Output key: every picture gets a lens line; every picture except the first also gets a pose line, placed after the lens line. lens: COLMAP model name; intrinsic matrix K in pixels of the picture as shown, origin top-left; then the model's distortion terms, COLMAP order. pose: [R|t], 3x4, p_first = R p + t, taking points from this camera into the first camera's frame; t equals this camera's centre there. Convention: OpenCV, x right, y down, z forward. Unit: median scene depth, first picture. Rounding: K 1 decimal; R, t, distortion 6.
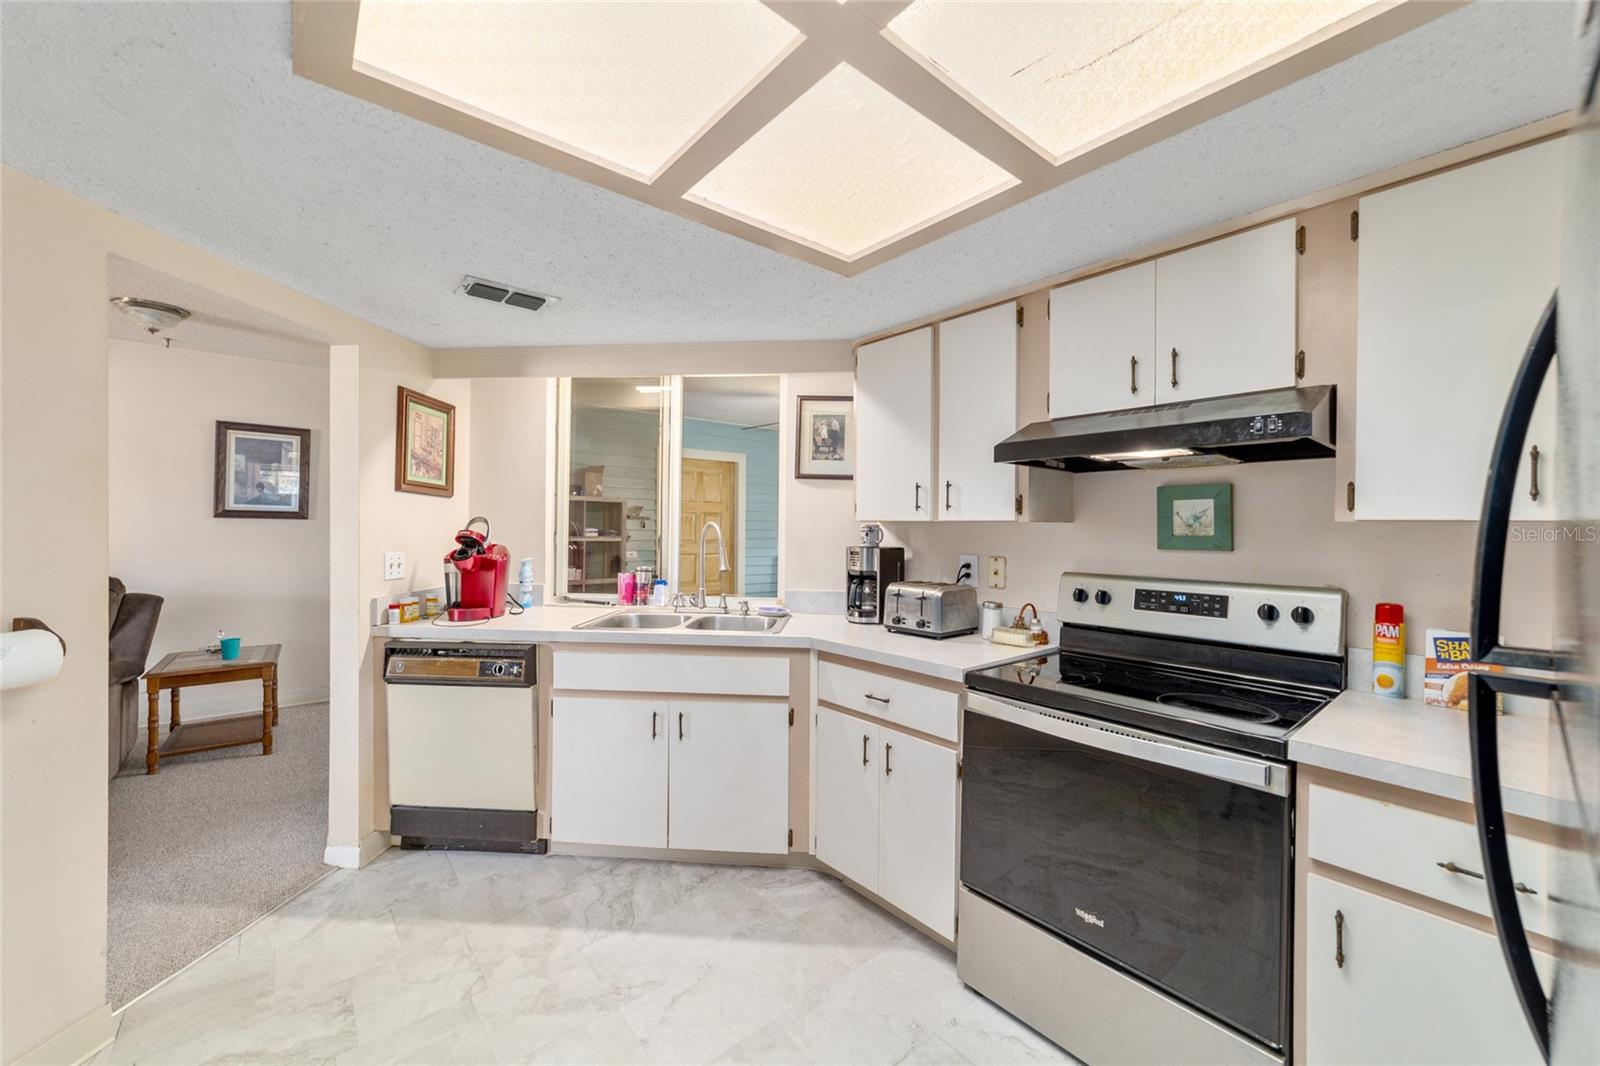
lens RADIAL K [[615.2, 0, 799.6], [0, 615.2, 527.8], [0, 0, 1]] dist [-0.011978, 0.004375]
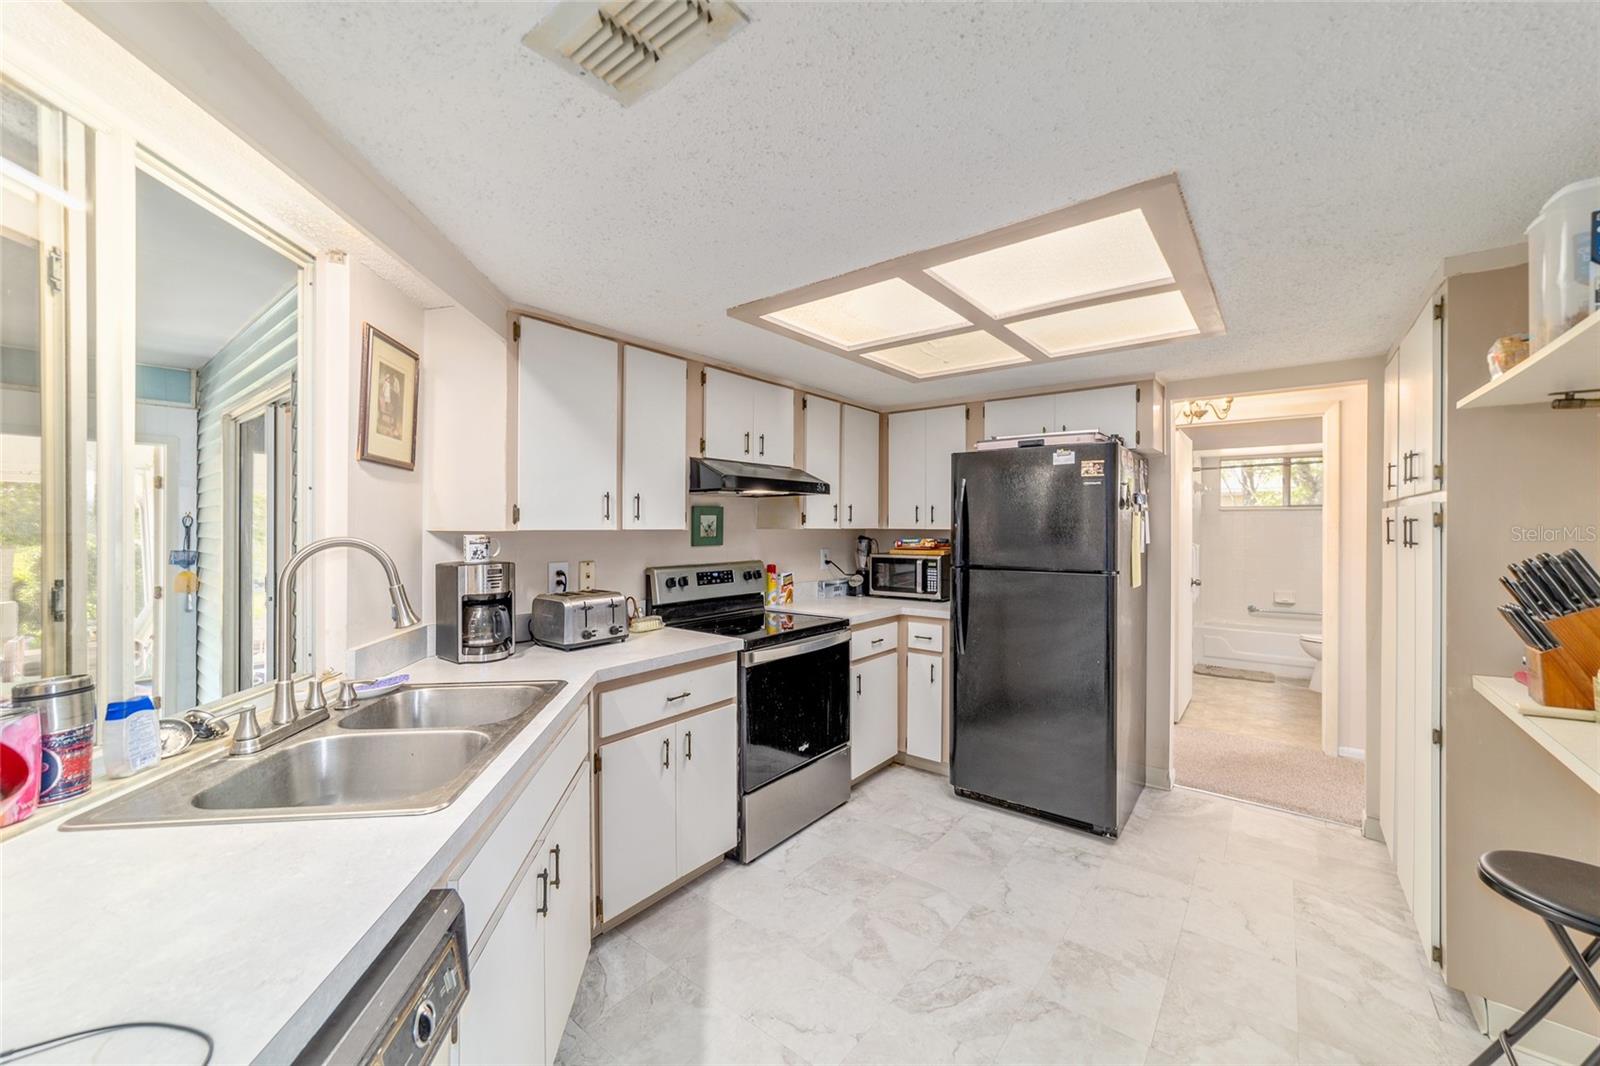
lens RADIAL K [[615.2, 0, 800.0], [0, 615.2, 526.8], [0, 0, 1]] dist [-0.011978, 0.004375]
pose [[-0.200483, -0.013448, 0.979605, -0.870928], [-0.001096, 0.999908, 0.013503, -0.030871], [-0.979696, 0.001634, -0.200480, 0.911665]]
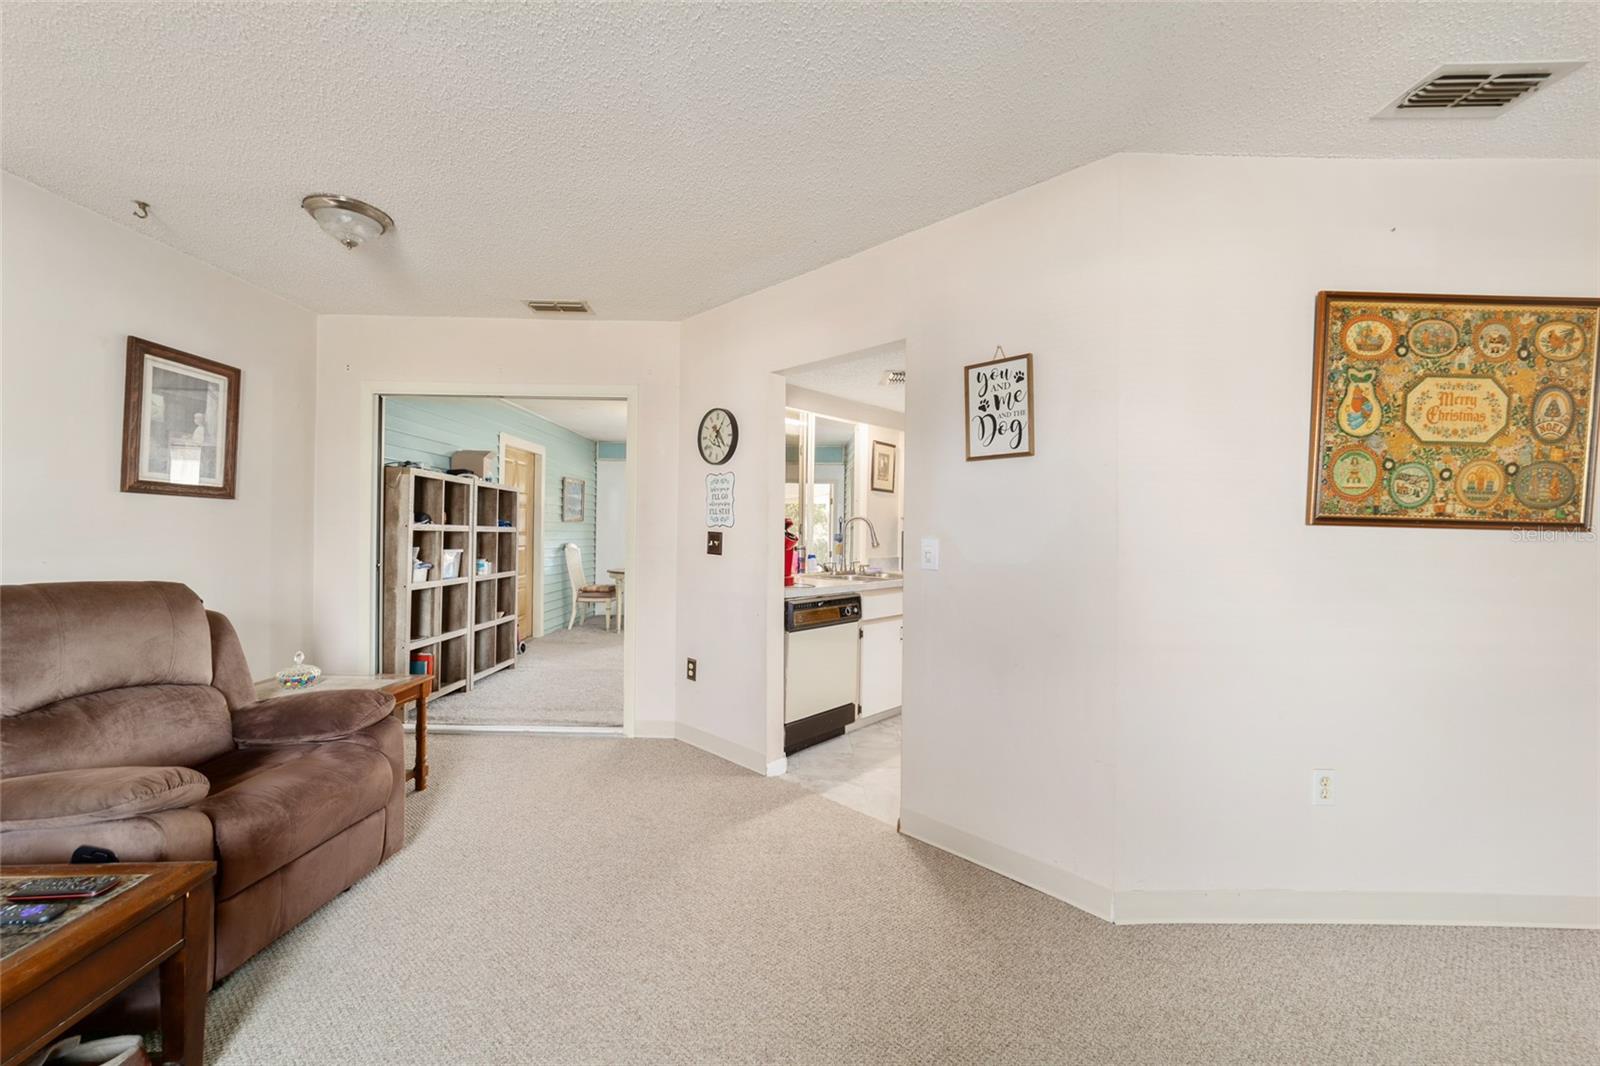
lens RADIAL K [[615.2, 0, 794.3], [0, 615.2, 529.1], [0, 0, 1]] dist [-0.011978, 0.004375]
pose [[0.635871, 0.001190, 0.771794, -1.819162], [-0.005510, 0.999980, 0.002998, 0.027606], [-0.771776, -0.006159, 0.635865, 0.149244]]
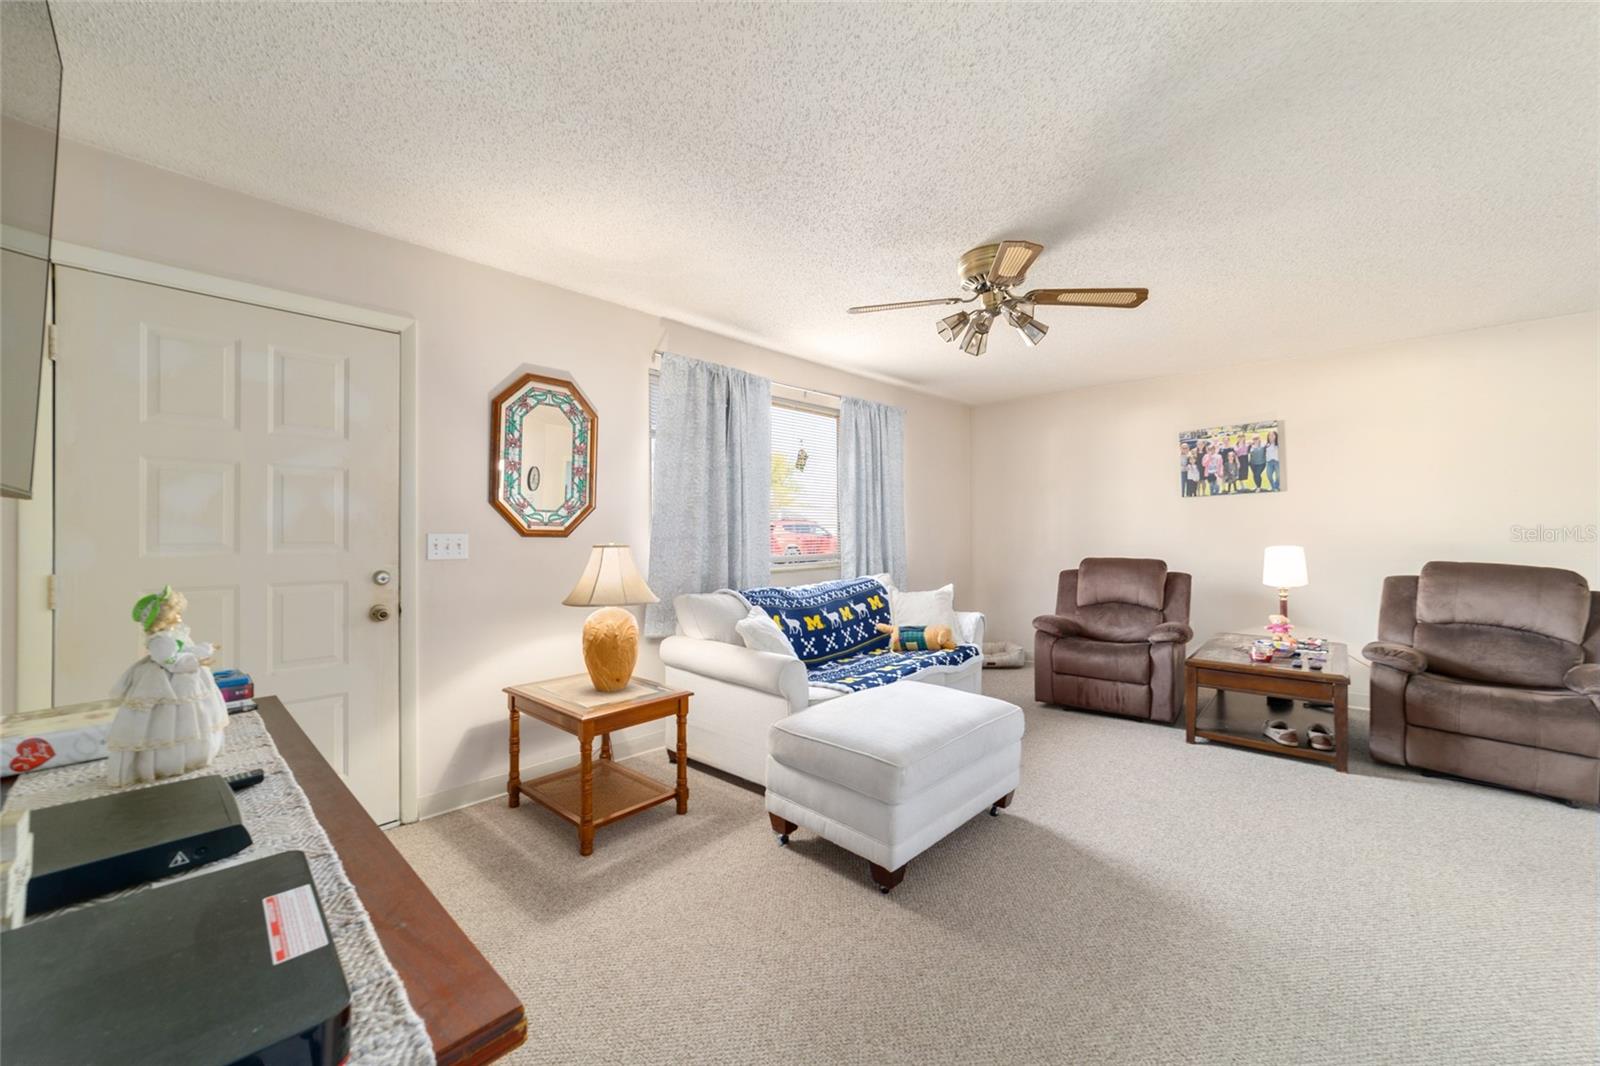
lens RADIAL K [[615.2, 0, 808.1], [0, 615.2, 530.2], [0, 0, 1]] dist [-0.011978, 0.004375]
pose [[0.126560, -0.009500, -0.991913, -0.536681], [0.000270, 0.999954, -0.009543, 0.043375], [0.991959, 0.000940, 0.126557, -0.382220]]
